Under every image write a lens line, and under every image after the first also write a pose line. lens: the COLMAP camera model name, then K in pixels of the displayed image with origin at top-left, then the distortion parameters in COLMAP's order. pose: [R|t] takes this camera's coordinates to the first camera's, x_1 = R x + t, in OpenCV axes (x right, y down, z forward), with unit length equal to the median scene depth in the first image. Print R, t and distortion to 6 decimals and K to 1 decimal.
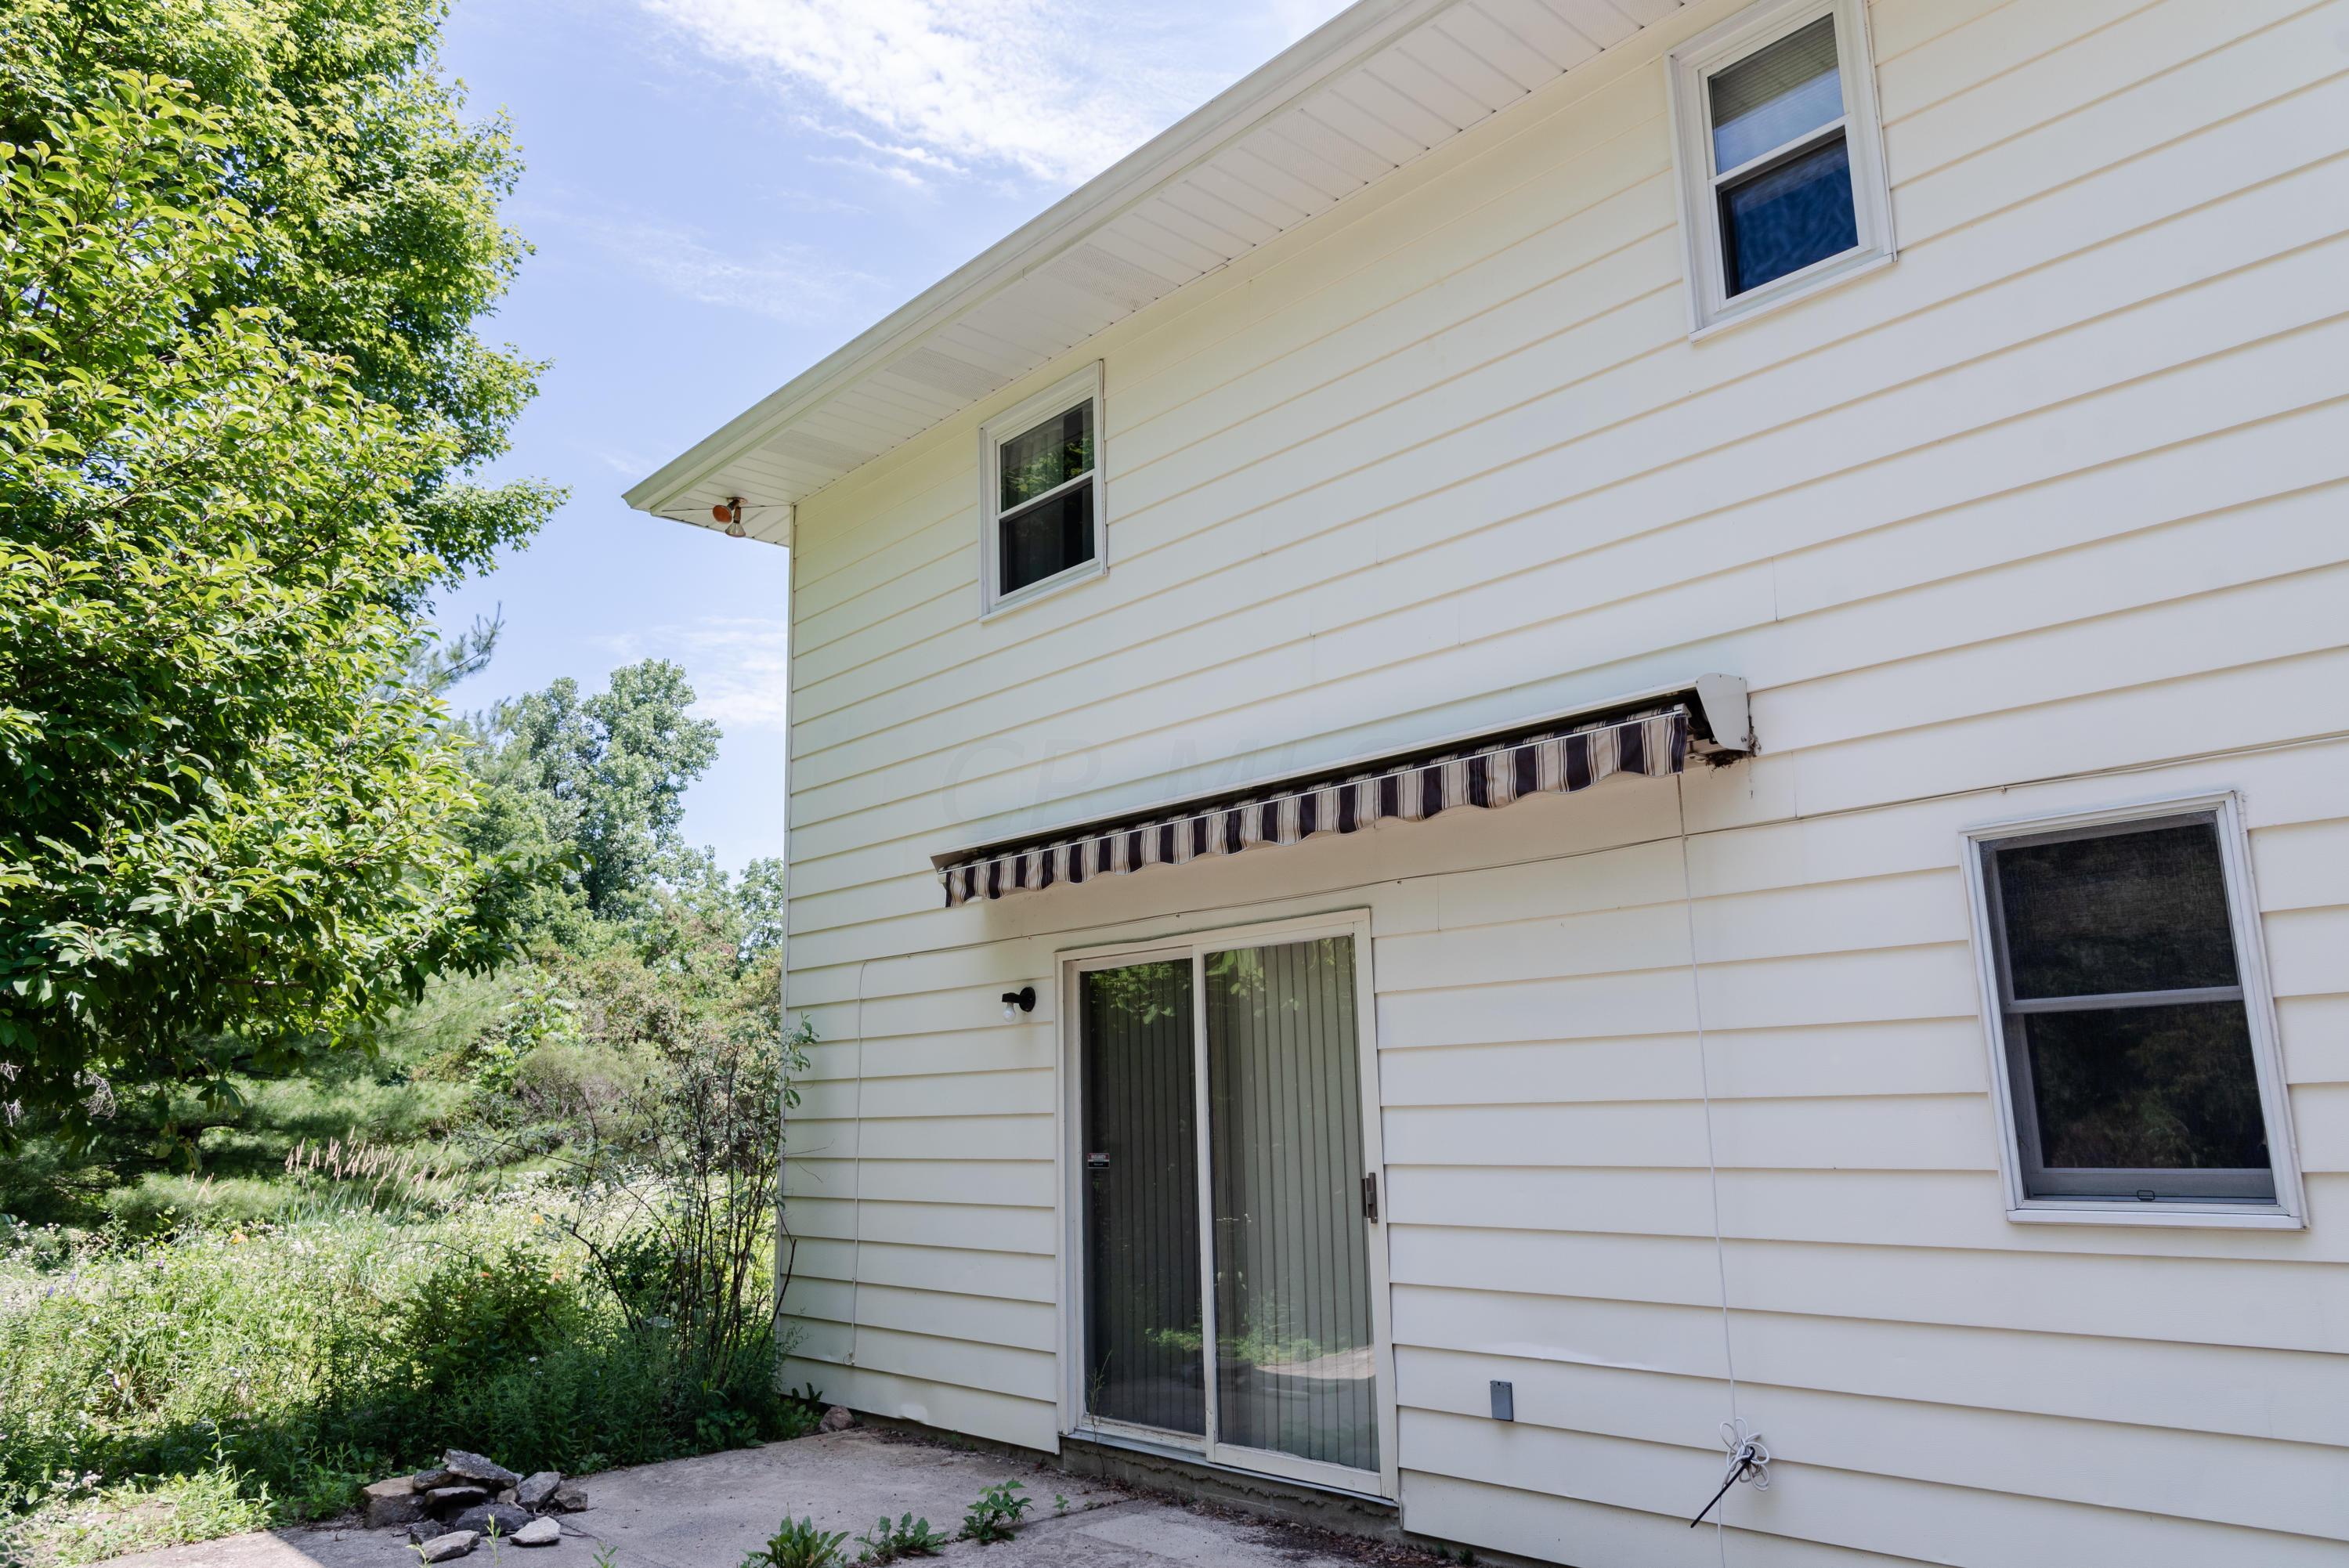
lens RADIAL K [[1693.6, 0, 1177.2], [0, 1693.6, 786.5], [0, 0, 1]] dist [0.065210, -0.055294]
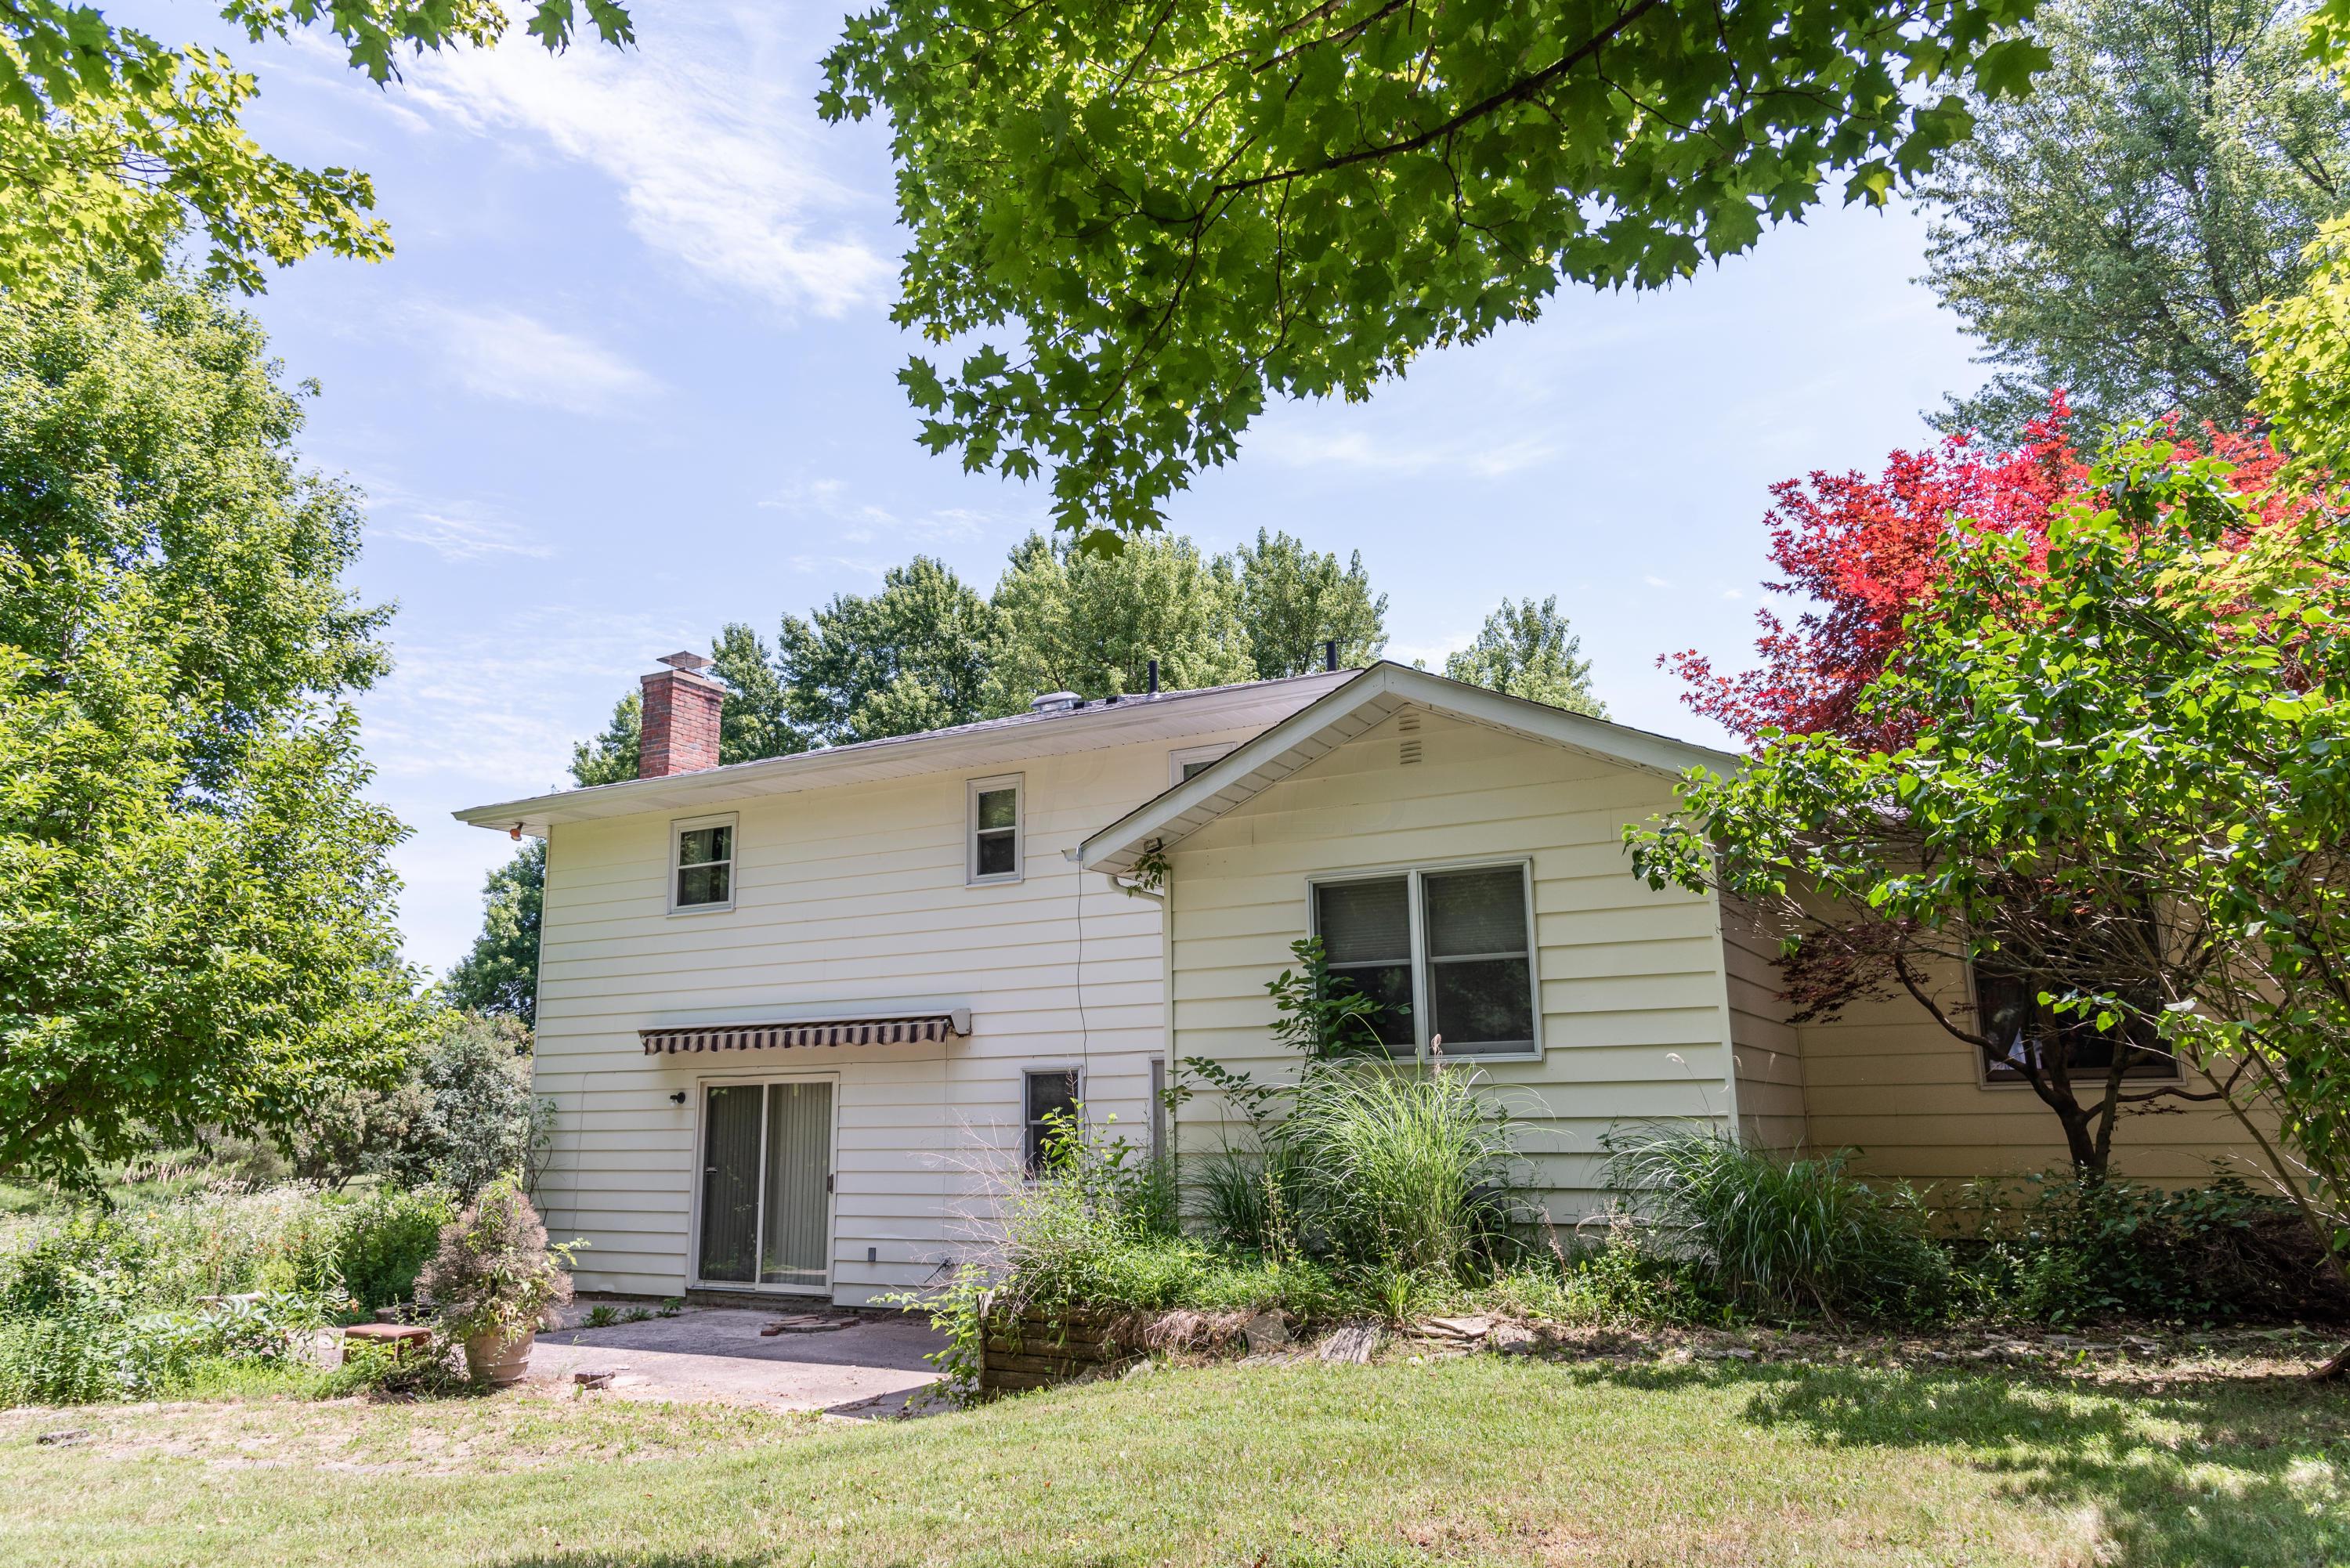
lens RADIAL K [[1694.3, 0, 1173.1], [0, 1694.3, 788.0], [0, 0, 1]] dist [0.065210, -0.055294]
pose [[0.955445, 0.072877, 0.286032, -0.160028], [-0.069750, 0.997341, -0.021119, -0.313270], [-0.286811, 0.000227, 0.957987, -1.499117]]
